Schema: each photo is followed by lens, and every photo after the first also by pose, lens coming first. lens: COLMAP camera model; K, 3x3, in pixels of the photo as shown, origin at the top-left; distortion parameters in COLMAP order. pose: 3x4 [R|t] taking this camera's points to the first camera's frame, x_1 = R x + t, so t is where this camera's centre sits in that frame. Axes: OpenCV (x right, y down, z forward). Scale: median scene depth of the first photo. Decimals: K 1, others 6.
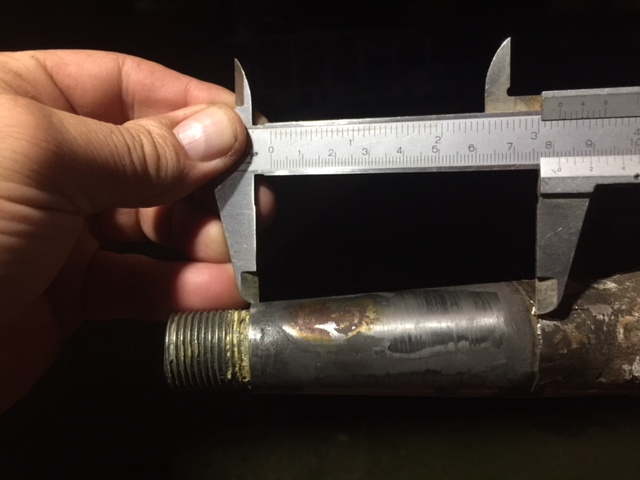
lens RADIAL K [[556.8, 0, 320.0], [0, 556.8, 240.0], [0, 0, 1]] dist [0.011053, -0.016968]
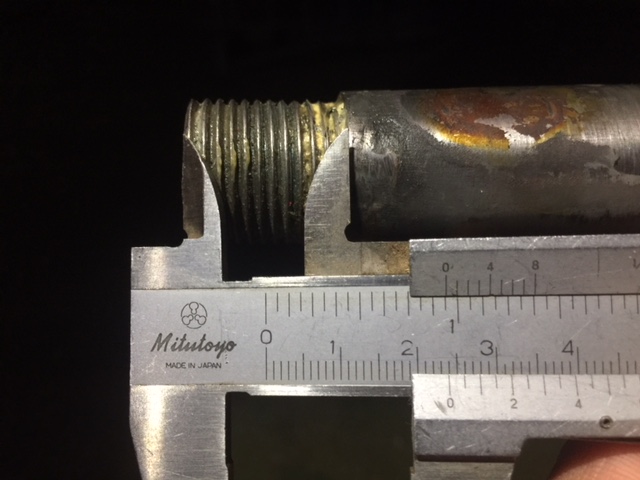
lens RADIAL K [[556.8, 0, 320.0], [0, 556.8, 240.0], [0, 0, 1]] dist [0.011053, -0.016968]
pose [[0.997838, 0.036957, 0.054345, -0.179033], [-0.041306, 0.995841, 0.081205, 0.229869], [-0.051118, -0.083274, 0.995215, 0.477497]]
